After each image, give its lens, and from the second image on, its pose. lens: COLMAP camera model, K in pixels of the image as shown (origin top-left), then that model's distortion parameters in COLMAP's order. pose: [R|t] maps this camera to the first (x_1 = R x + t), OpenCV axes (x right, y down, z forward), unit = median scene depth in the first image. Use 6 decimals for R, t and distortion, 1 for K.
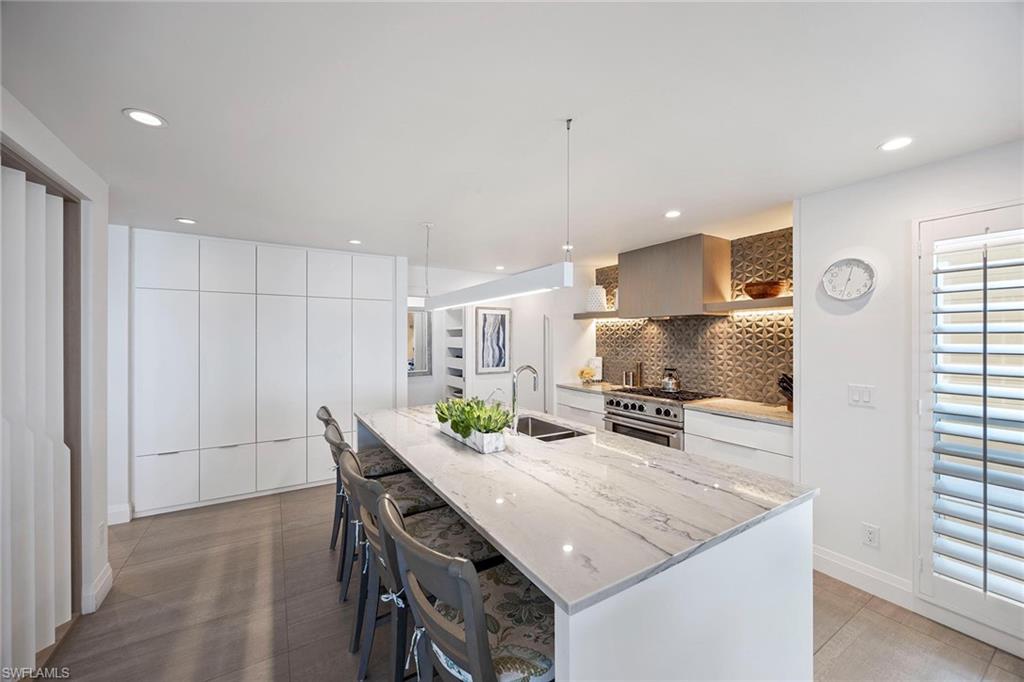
lens RADIAL K [[392.9, 0, 510.5], [0, 392.9, 338.5], [0, 0, 1]] dist [-0.000253, -0.000034]
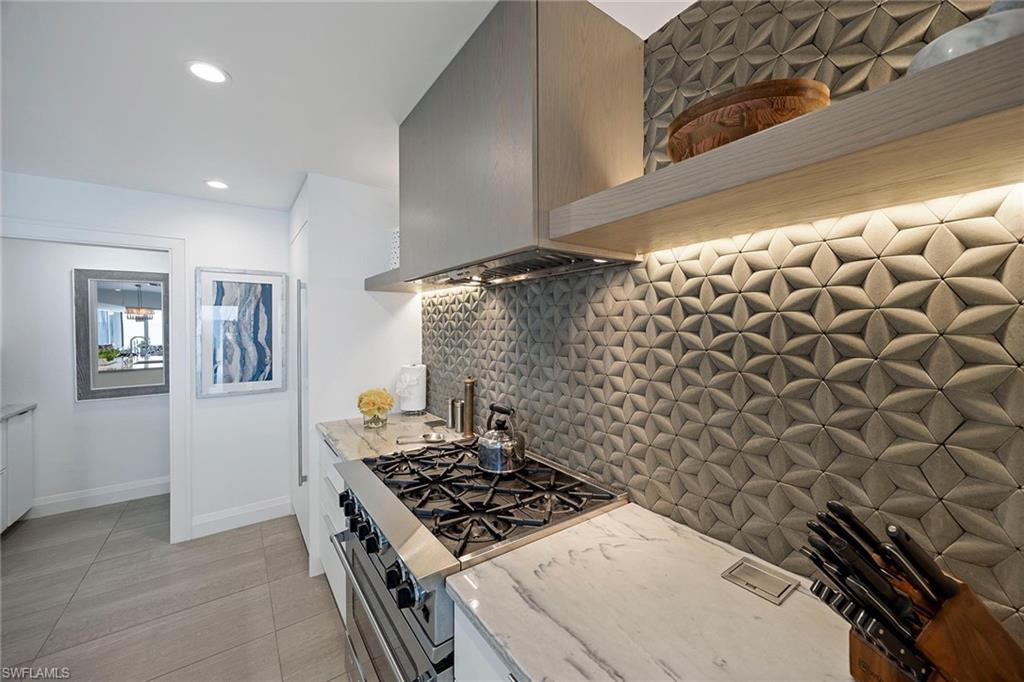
lens RADIAL K [[392.9, 0, 512.2], [0, 392.9, 331.9], [0, 0, 1]] dist [-0.000253, -0.000034]
pose [[0.997605, -0.000379, 0.069169, 0.416118], [-0.000432, 0.999931, 0.011708, -0.002319], [-0.069169, -0.011710, 0.997536, 0.655200]]
